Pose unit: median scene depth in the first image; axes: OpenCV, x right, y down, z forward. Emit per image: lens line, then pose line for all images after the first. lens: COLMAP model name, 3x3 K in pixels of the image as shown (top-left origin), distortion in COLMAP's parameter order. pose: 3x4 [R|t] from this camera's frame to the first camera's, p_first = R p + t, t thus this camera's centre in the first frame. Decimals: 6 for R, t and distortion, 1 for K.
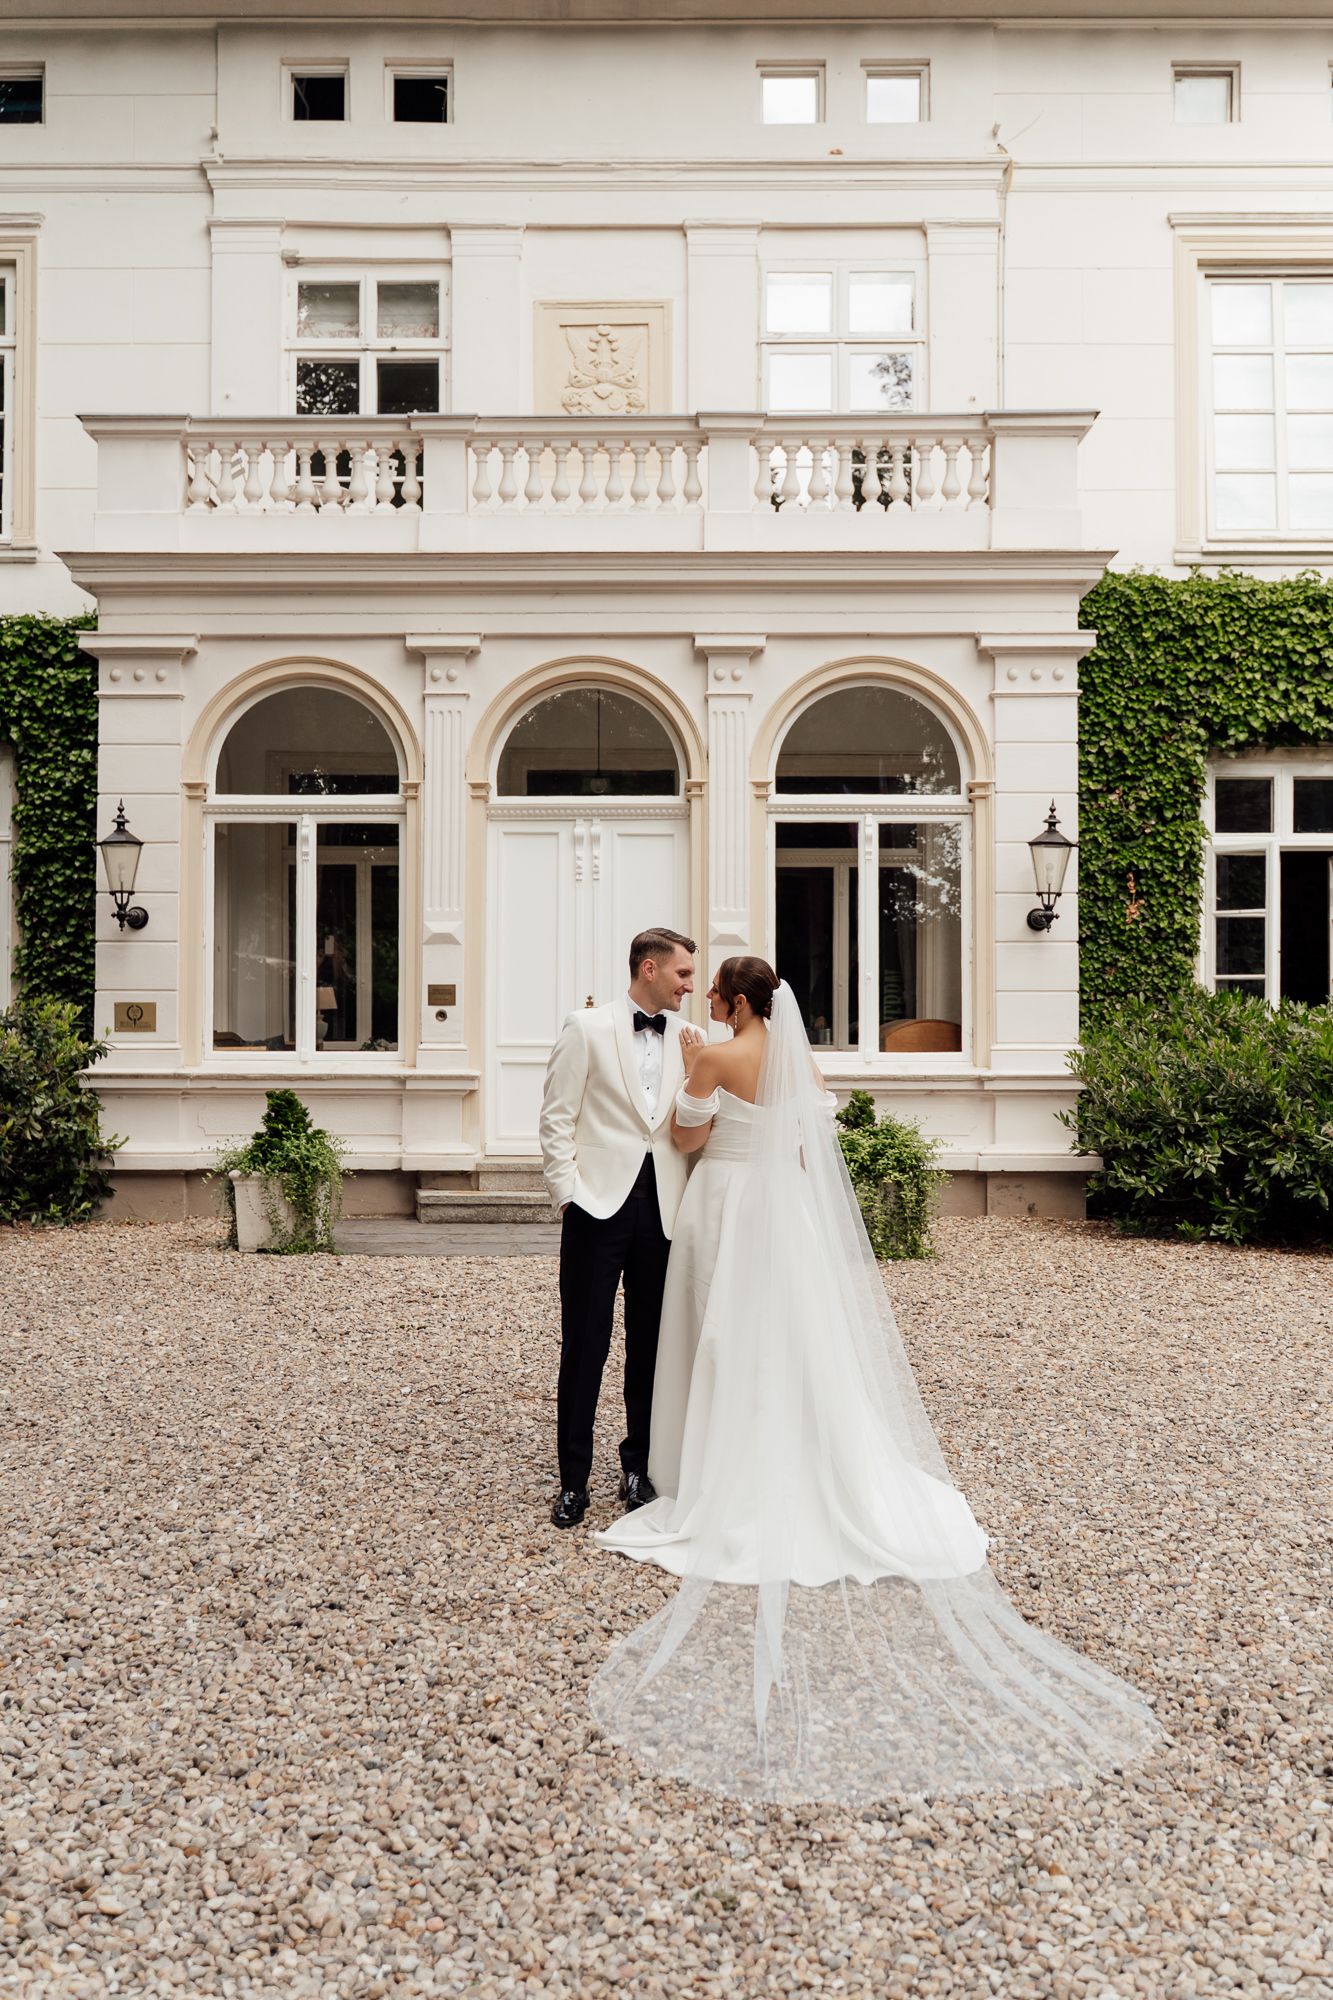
lens RADIAL K [[1759.0, 0, 649.4], [0, 1759.0, 1064.5], [0, 0, 1]] dist [0.003964, -0.054361]
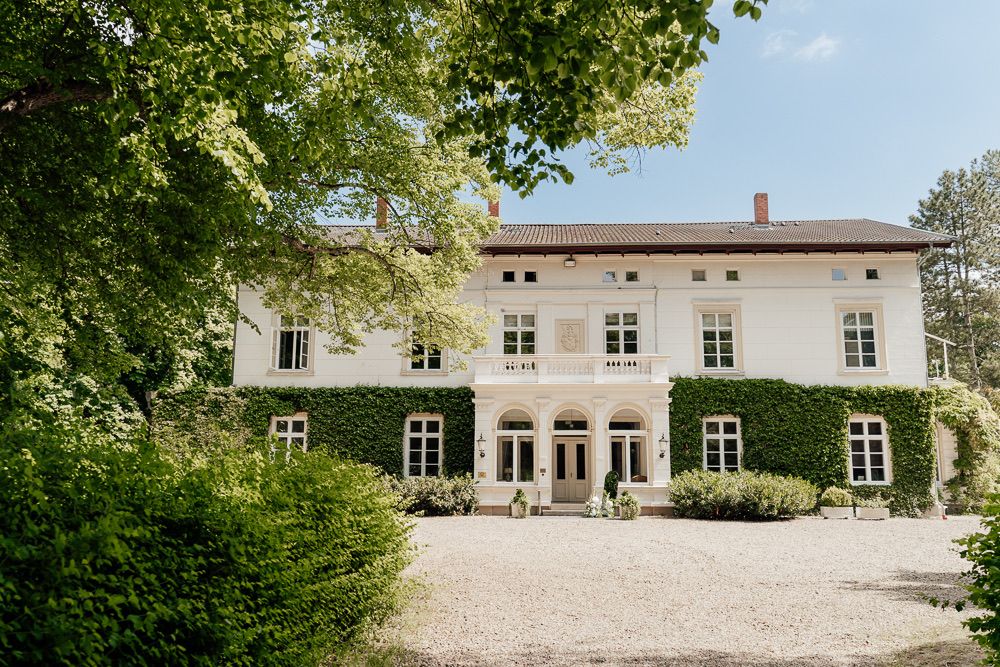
lens RADIAL K [[879.5, 0, 503.5], [0, 879.5, 333.5], [0, 0, 1]] dist [0.003964, -0.054361]
pose [[0.998659, -0.005385, -0.051482, -0.085556], [-0.004217, 0.982805, -0.184598, 0.034247], [0.051590, 0.184568, 0.981465, -1.341148]]
